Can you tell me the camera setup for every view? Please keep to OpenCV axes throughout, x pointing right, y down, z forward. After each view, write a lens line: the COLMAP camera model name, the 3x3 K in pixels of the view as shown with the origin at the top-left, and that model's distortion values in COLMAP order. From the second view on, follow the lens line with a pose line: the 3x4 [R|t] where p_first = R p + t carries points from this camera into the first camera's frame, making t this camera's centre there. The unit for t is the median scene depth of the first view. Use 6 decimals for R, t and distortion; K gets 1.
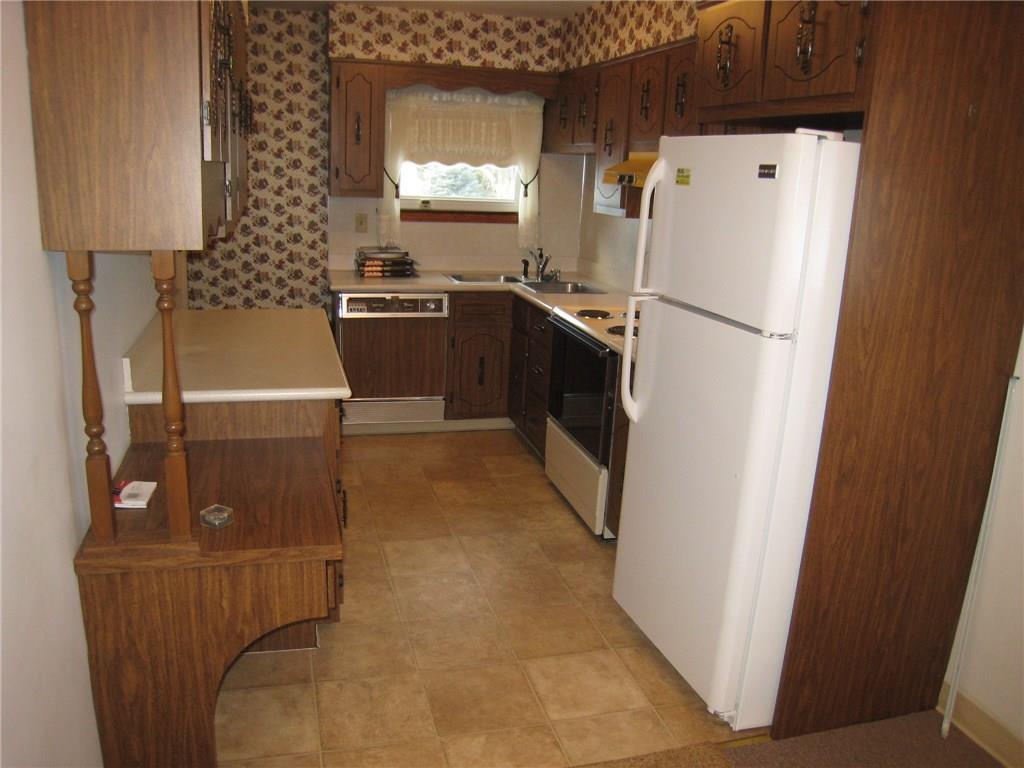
lens RADIAL K [[826.4, 0, 482.0], [0, 826.4, 386.8], [0, 0, 1]] dist [-0.173285, 0.131431]
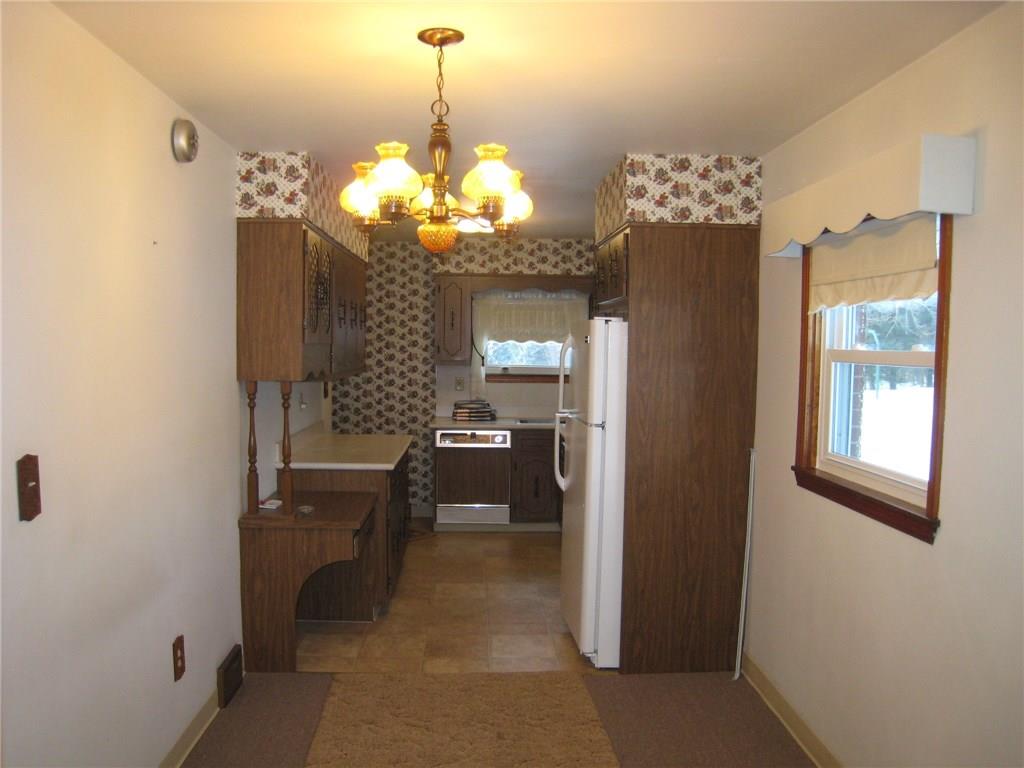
lens RADIAL K [[826.4, 0, 482.0], [0, 826.4, 386.8], [0, 0, 1]] dist [-0.173285, 0.131431]
pose [[0.972515, -0.016961, -0.232220, 0.244979], [-0.032602, 0.977599, -0.207936, 0.111396], [0.230545, 0.209792, 0.950177, -0.386626]]
